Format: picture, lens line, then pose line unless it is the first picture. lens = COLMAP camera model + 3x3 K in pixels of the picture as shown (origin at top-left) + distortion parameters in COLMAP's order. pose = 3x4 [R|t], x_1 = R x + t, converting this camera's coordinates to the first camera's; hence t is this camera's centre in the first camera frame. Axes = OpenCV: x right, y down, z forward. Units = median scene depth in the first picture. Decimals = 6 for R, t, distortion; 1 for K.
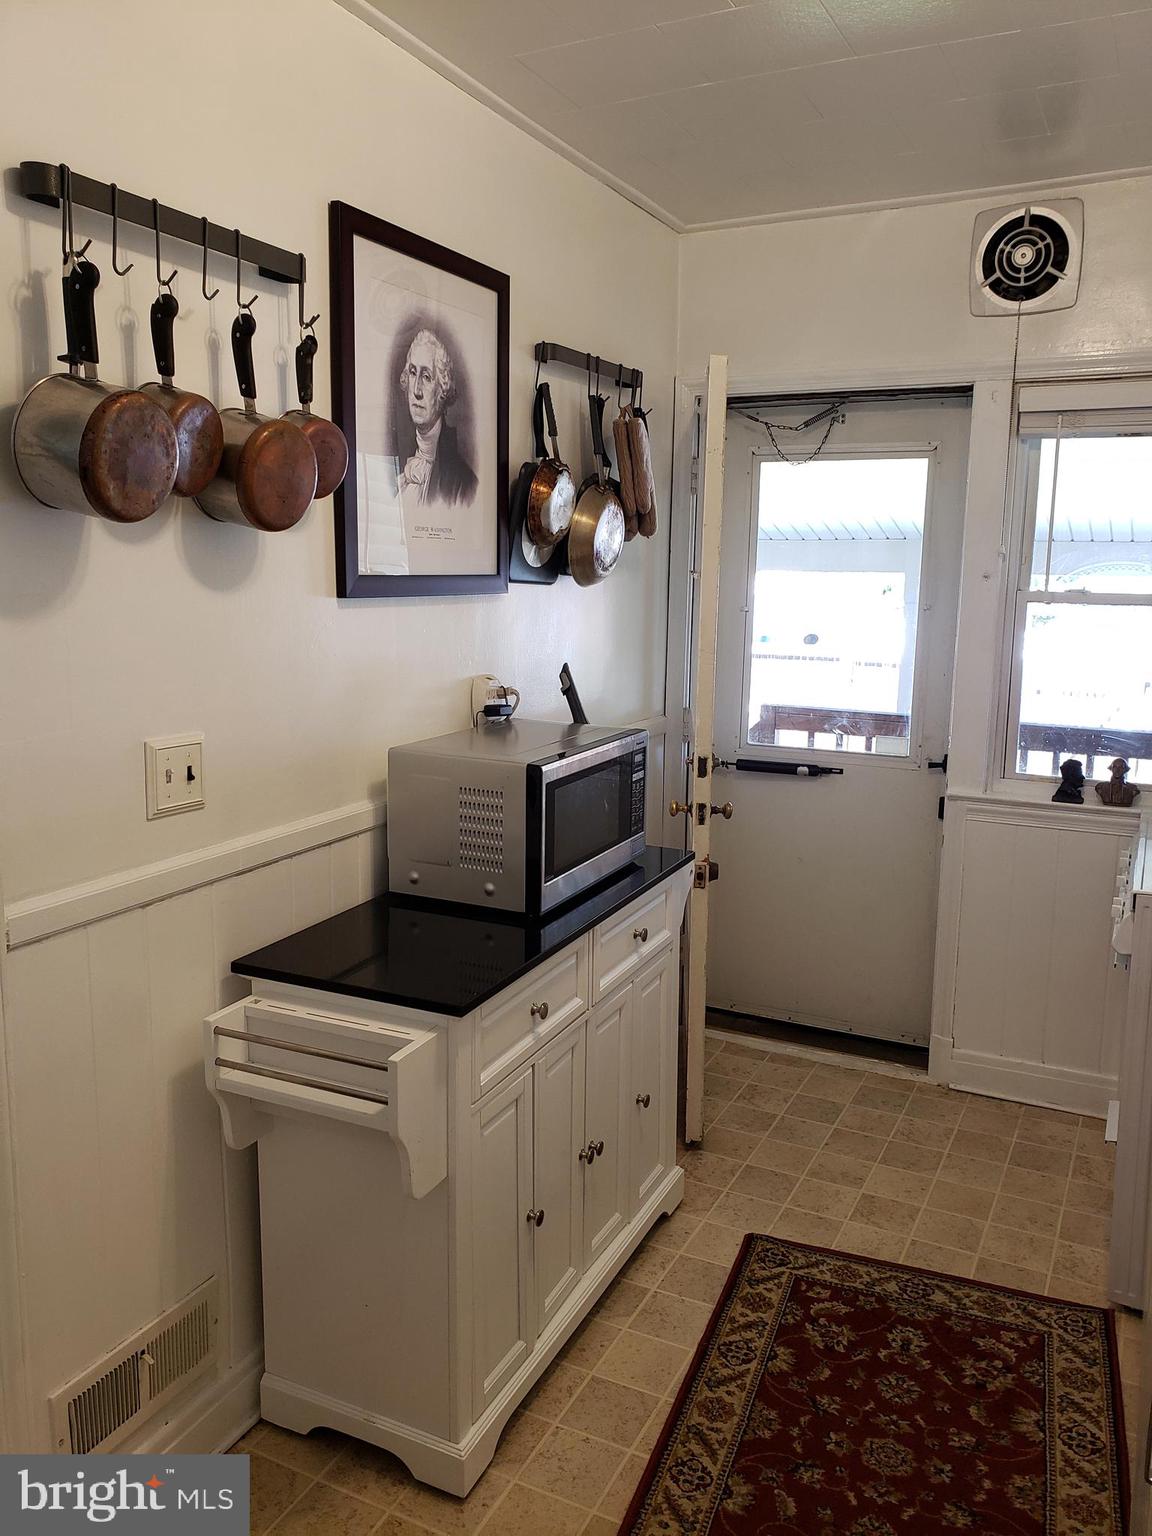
lens RADIAL K [[1206.8, 0, 572.3], [0, 1206.8, 759.0], [0, 0, 1]] dist [0.027911, 0.001061]
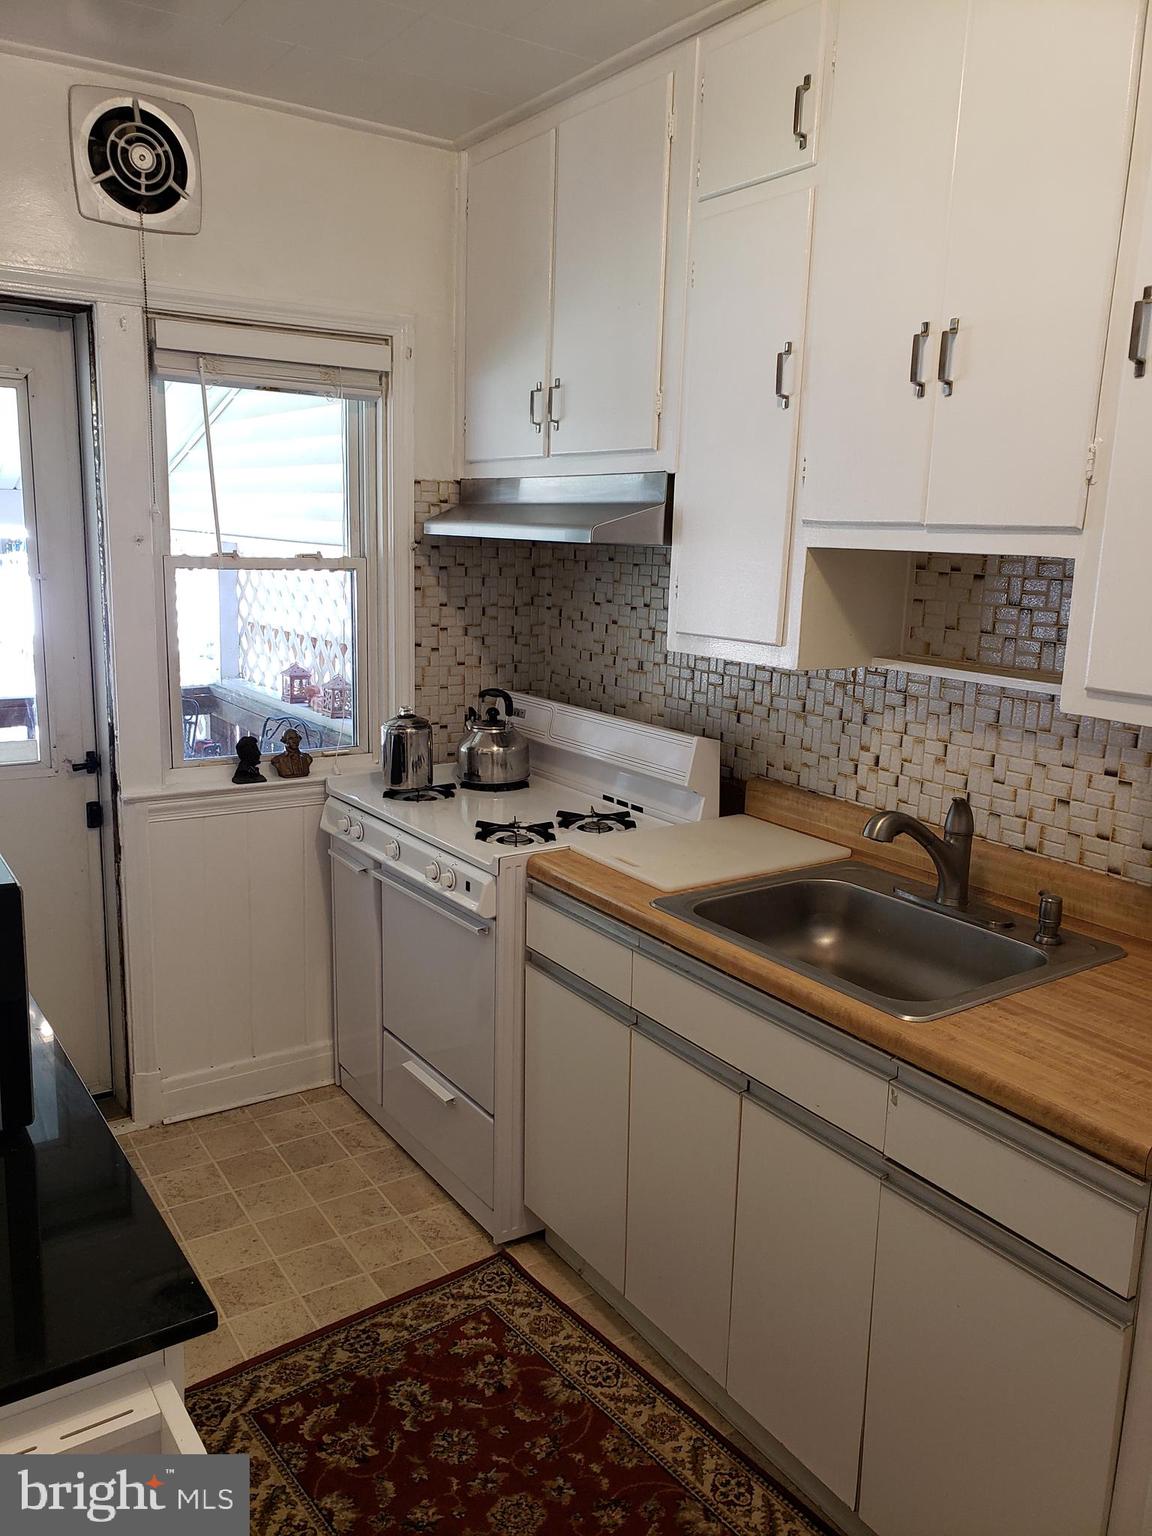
lens RADIAL K [[1206.8, 0, 576.6], [0, 1206.8, 782.5], [0, 0, 1]] dist [0.027911, 0.001061]
pose [[0.503777, -0.178966, 0.845092, -0.328566], [0.124309, 0.983140, 0.134097, -0.074926], [-0.854843, 0.037498, 0.517531, 0.382998]]
